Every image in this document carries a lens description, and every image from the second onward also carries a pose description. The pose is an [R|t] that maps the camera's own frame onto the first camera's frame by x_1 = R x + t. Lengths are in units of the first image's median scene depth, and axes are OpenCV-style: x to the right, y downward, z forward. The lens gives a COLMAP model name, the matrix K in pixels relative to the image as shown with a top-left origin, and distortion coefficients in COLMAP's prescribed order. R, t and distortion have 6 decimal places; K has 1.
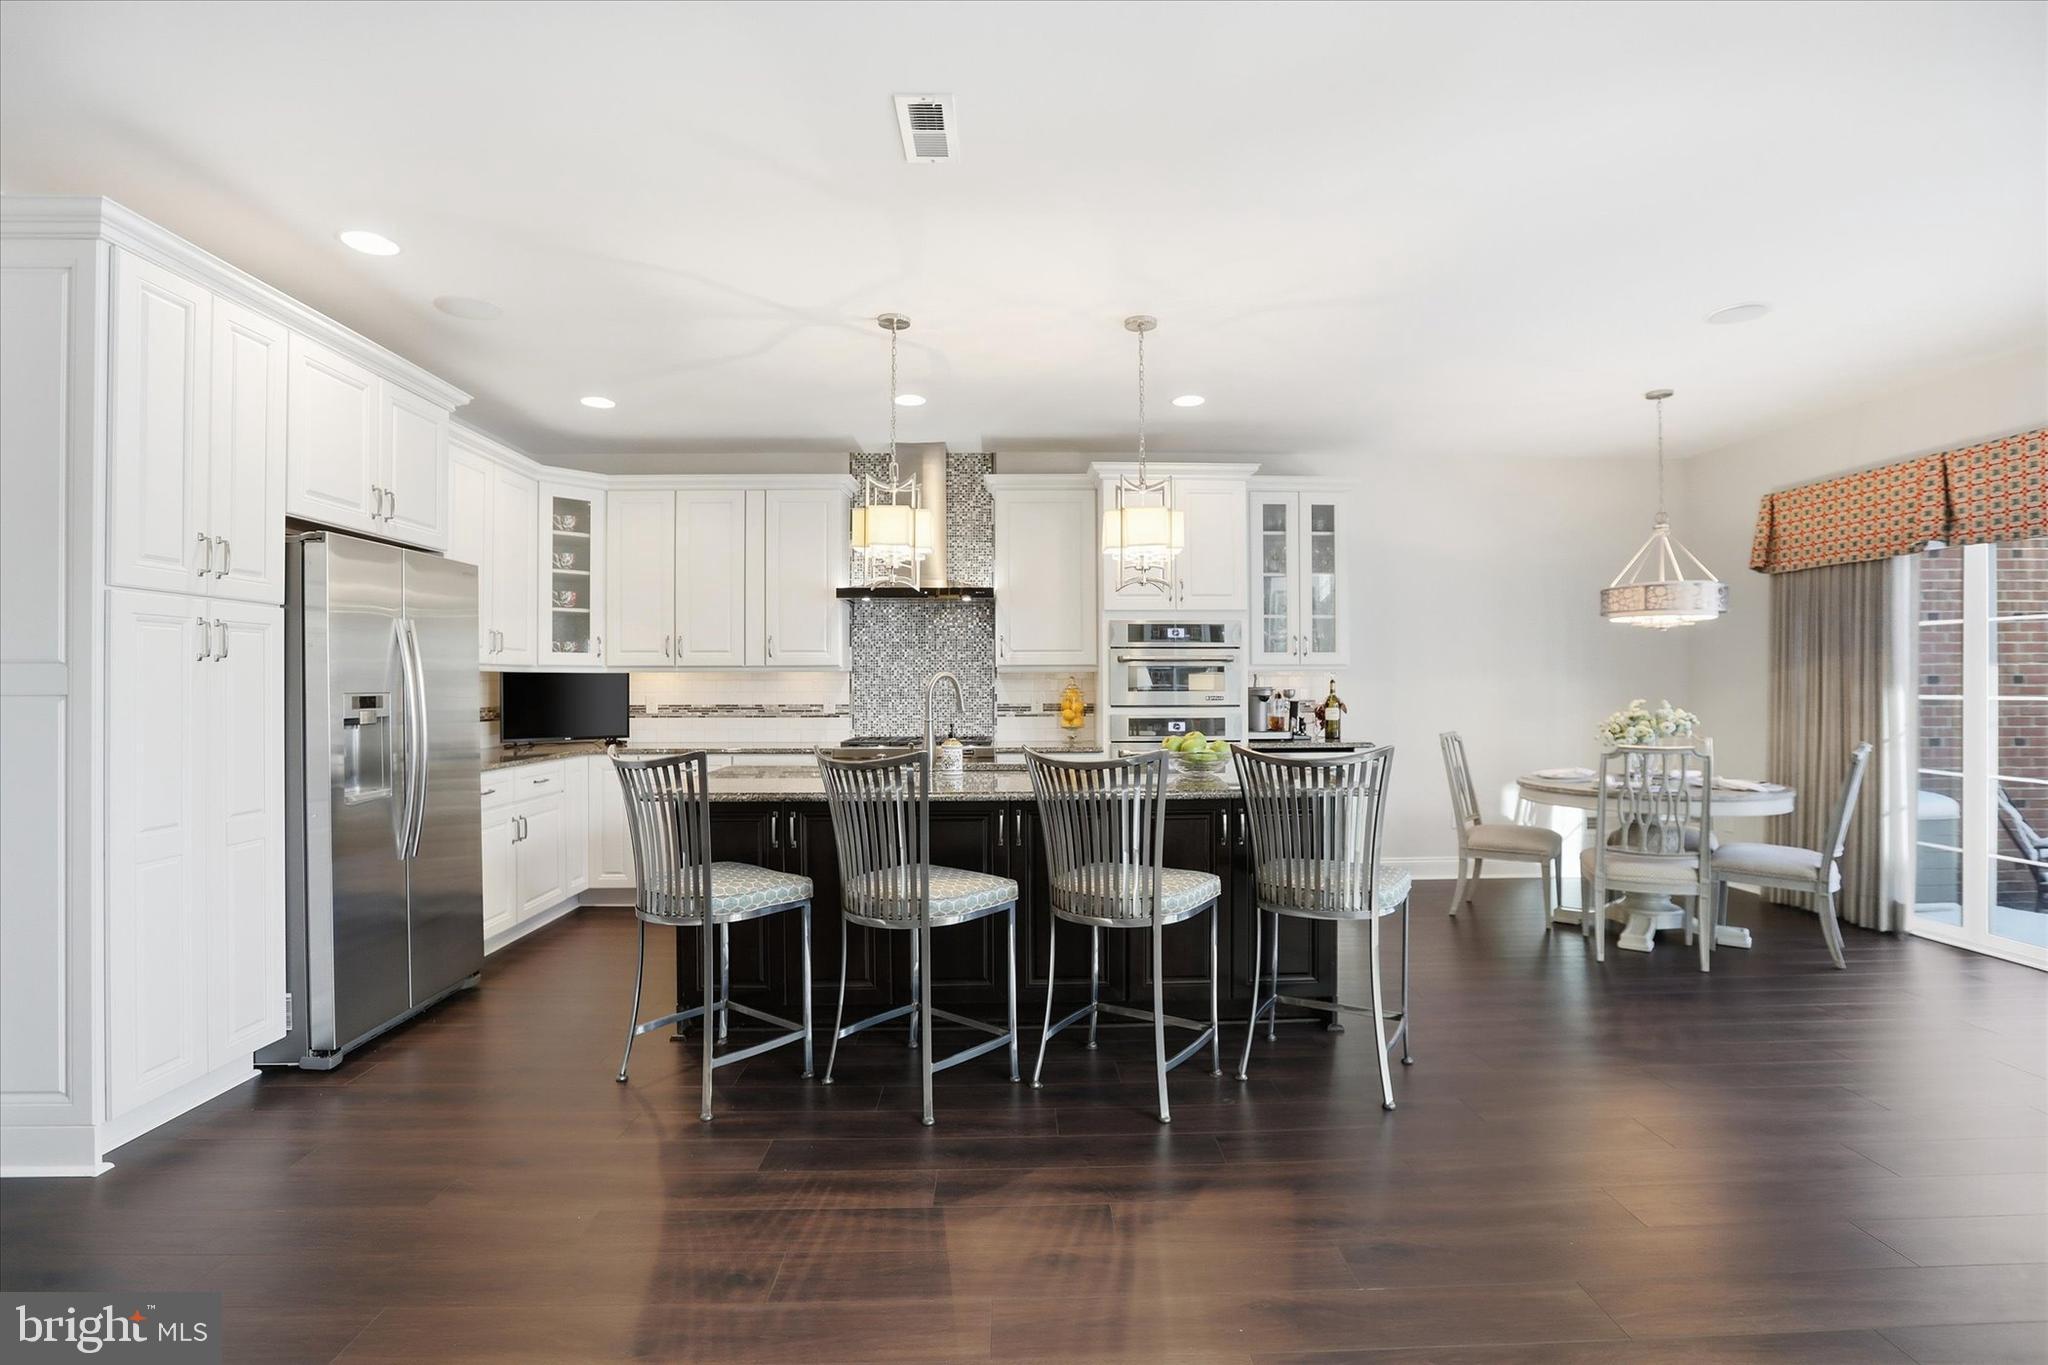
lens RADIAL K [[1003.7, 0, 1024.0], [0, 1003.7, 682.5], [0, 0, 1]] dist [-0.035580, 0.017827]
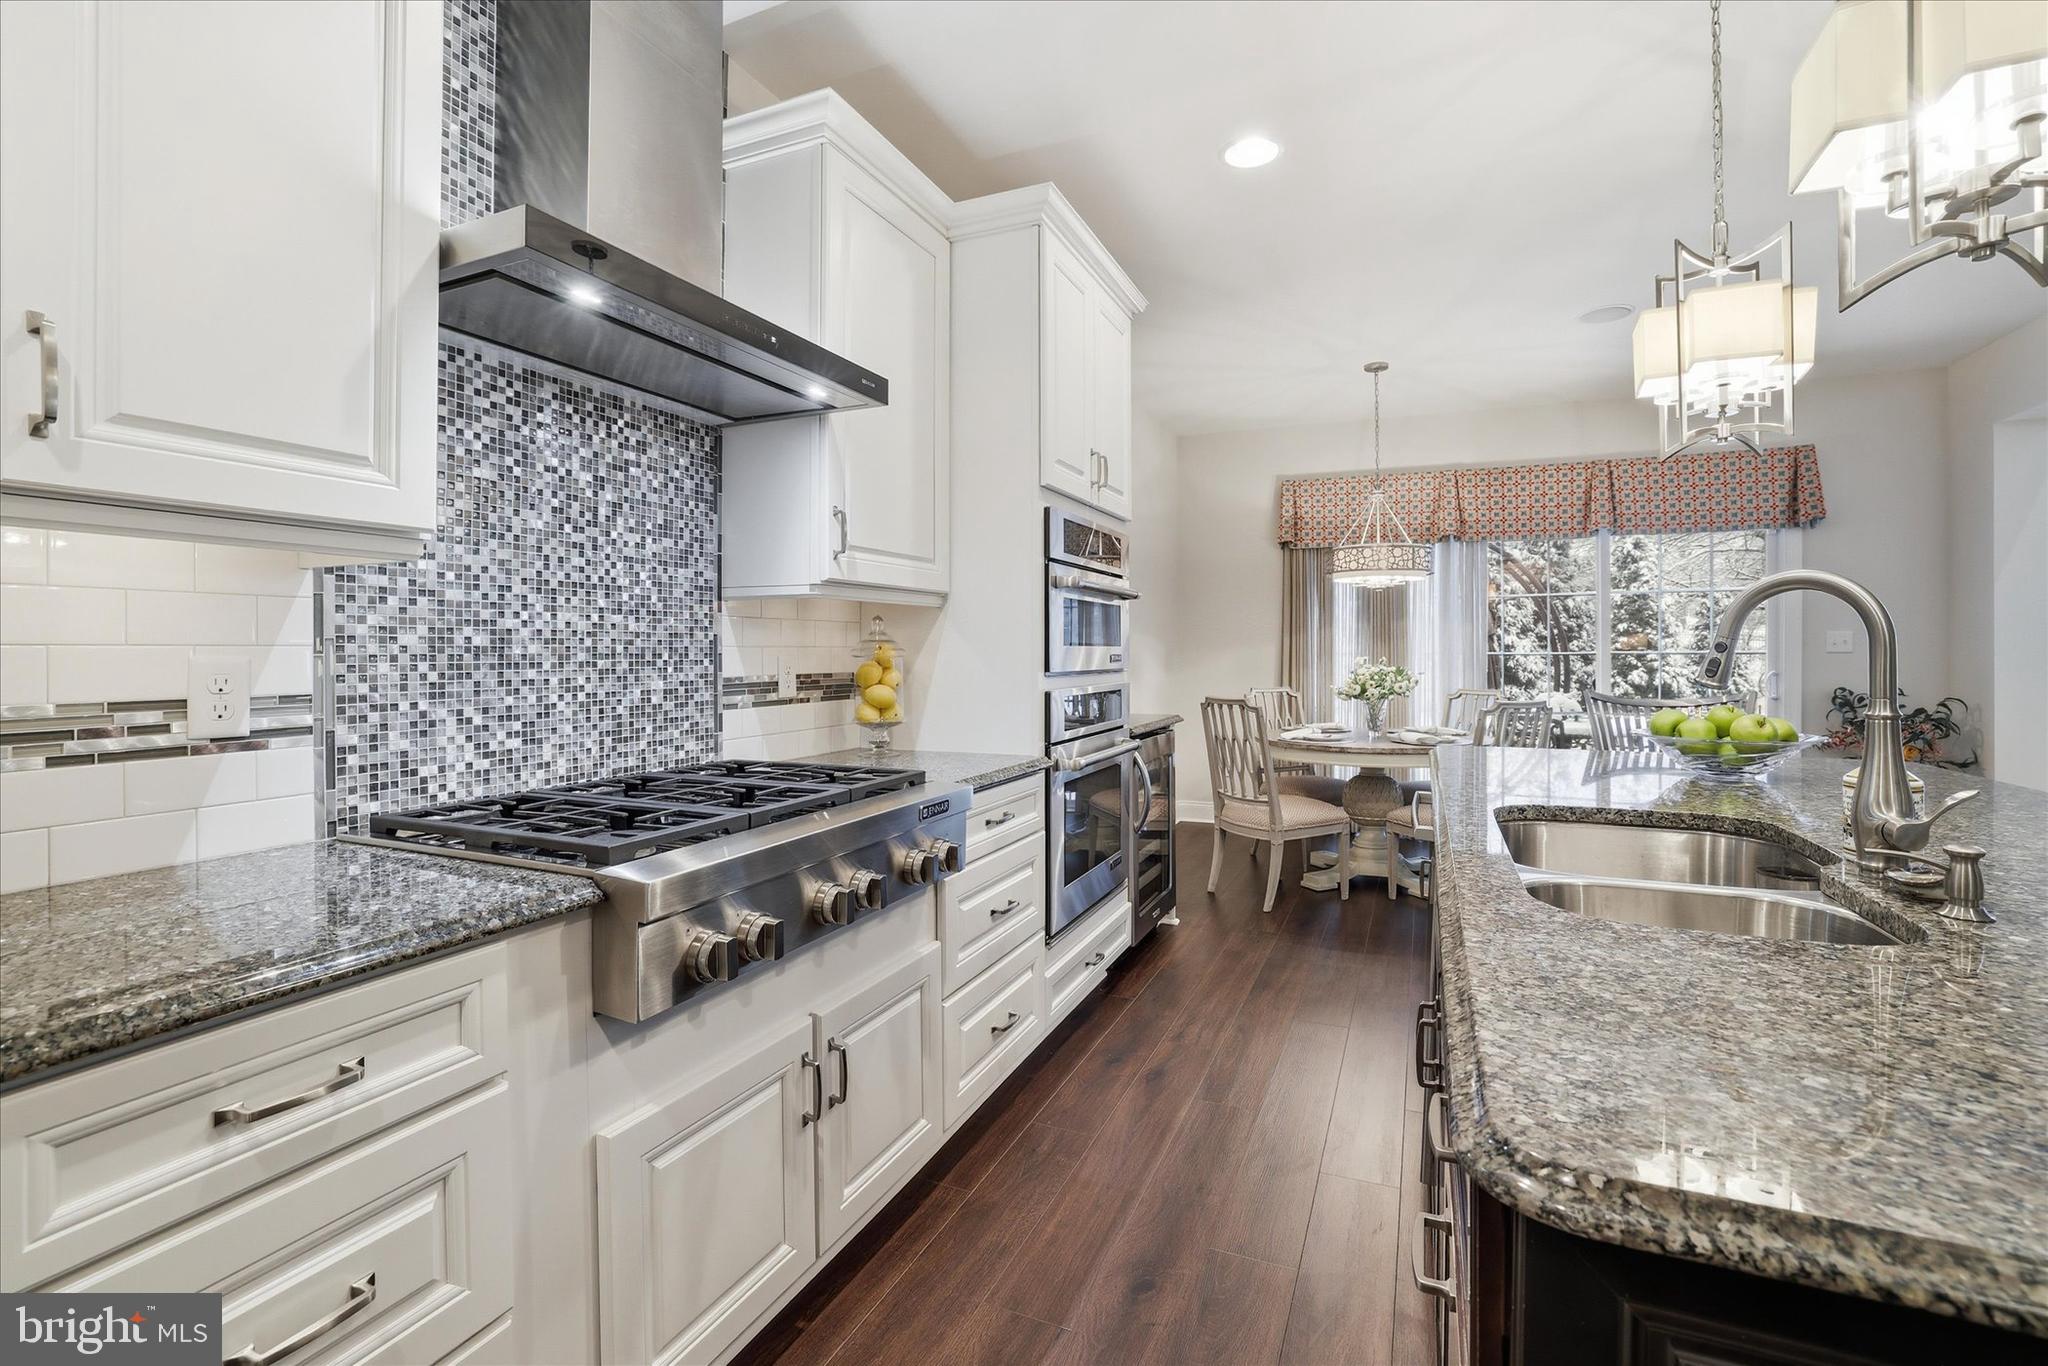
lens RADIAL K [[906.2, 0, 1024.2], [0, 906.2, 652.6], [0, 0, 1]] dist [-0.041297, 0.013720]
pose [[0.410762, -0.000092, 0.911743, -0.329039], [-0.003442, 0.999993, 0.001652, 0.011122], [-0.911736, -0.003817, 0.410758, 0.798686]]
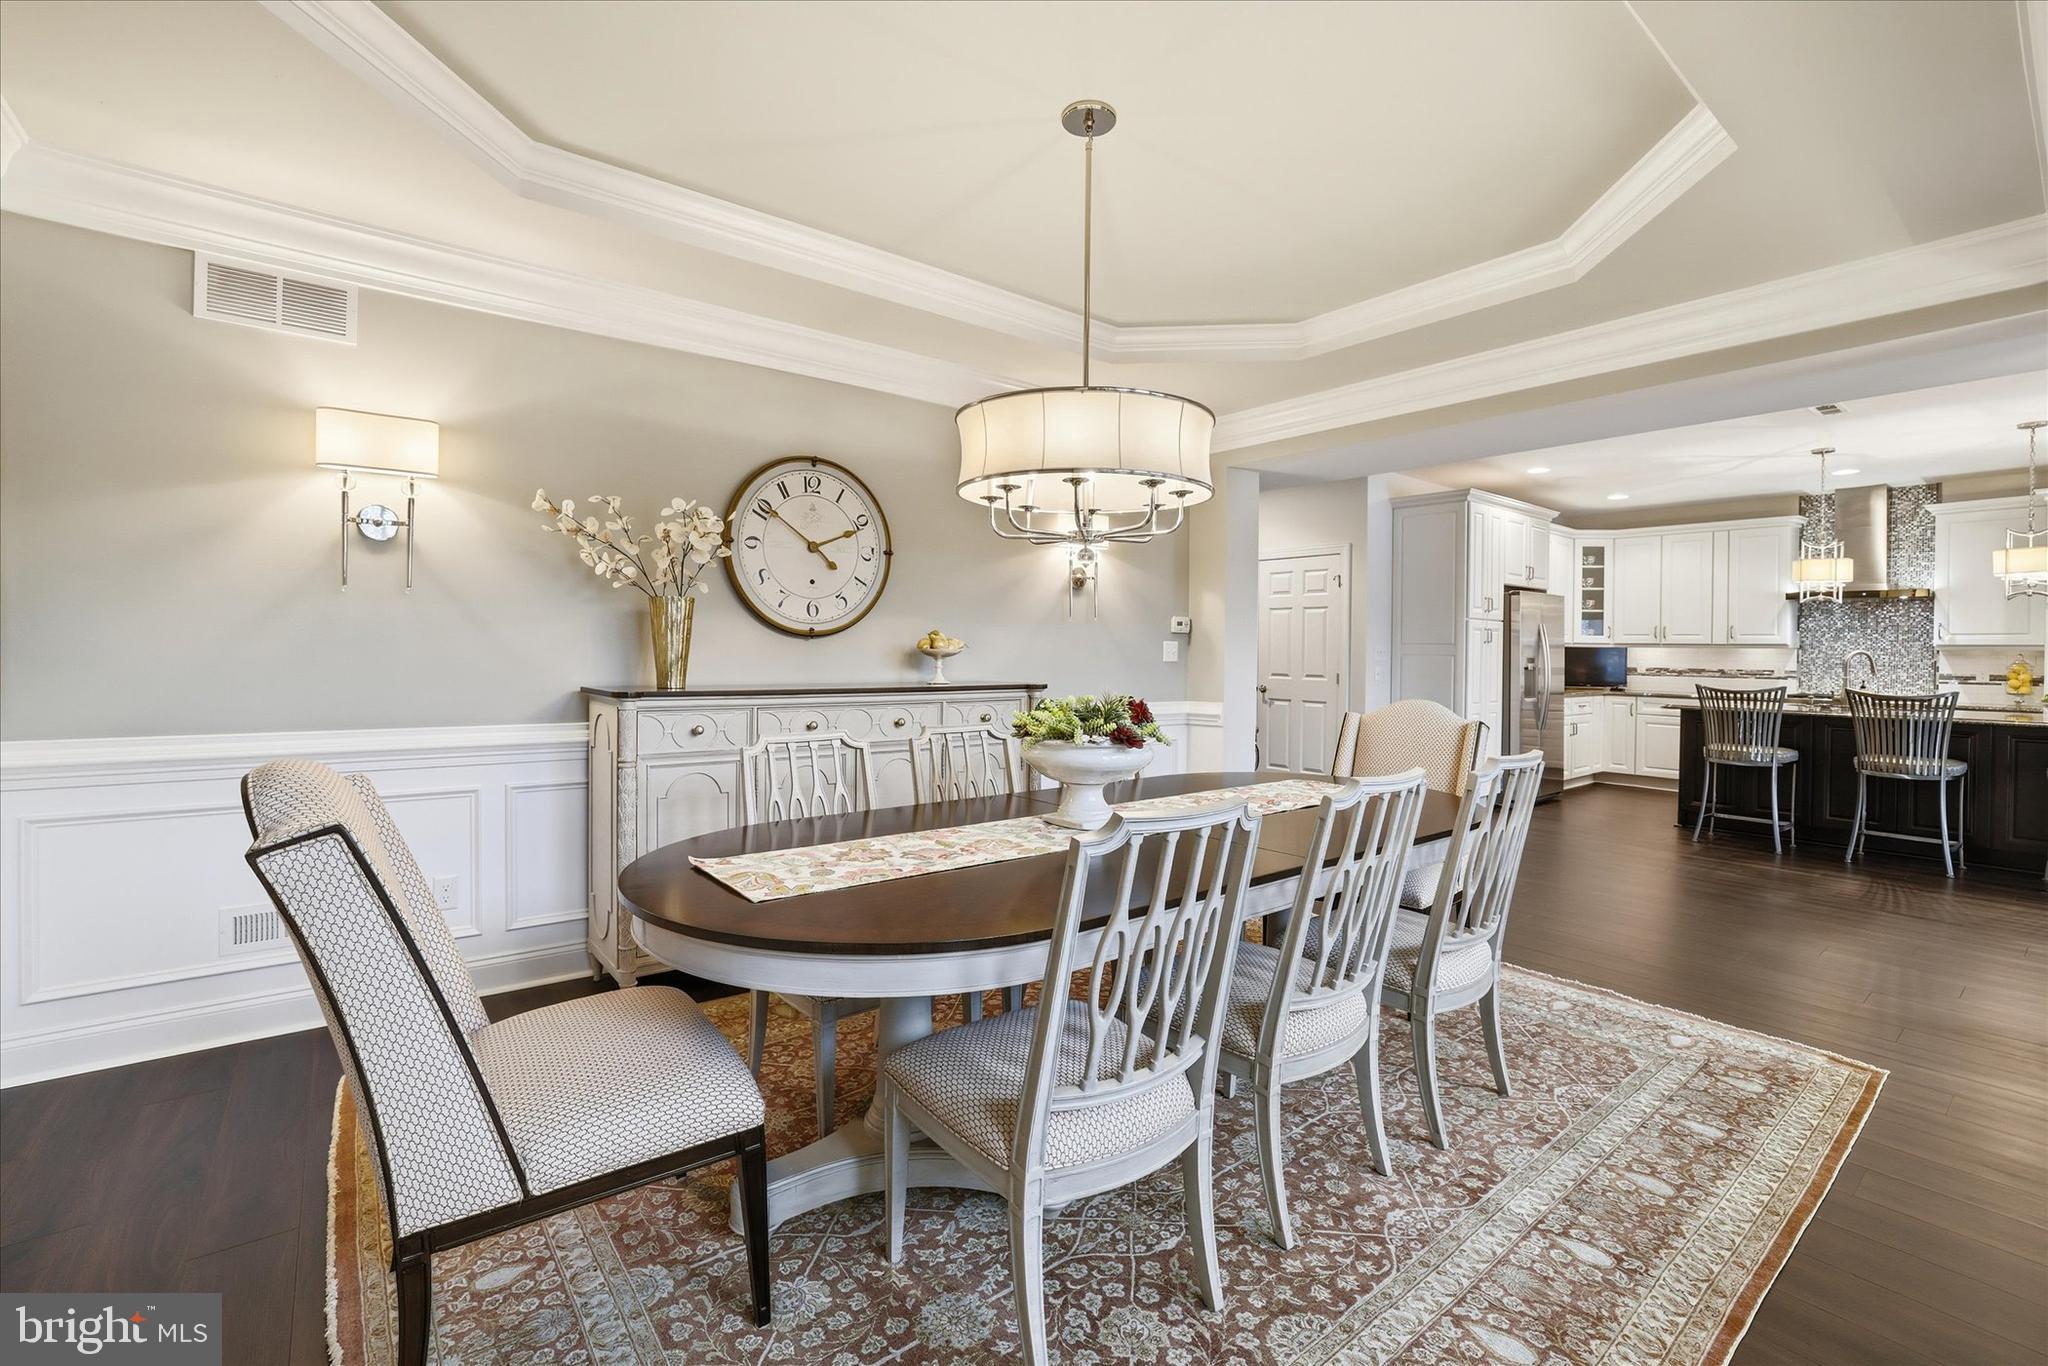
lens RADIAL K [[906.2, 0, 1024.2], [0, 906.2, 652.6], [0, 0, 1]] dist [-0.041297, 0.013720]
pose [[0.616746, 0.014057, -0.787036, 0.152273], [-0.012942, 0.999886, 0.007717, 0.000001], [0.787055, 0.005427, 0.616858, -0.707070]]
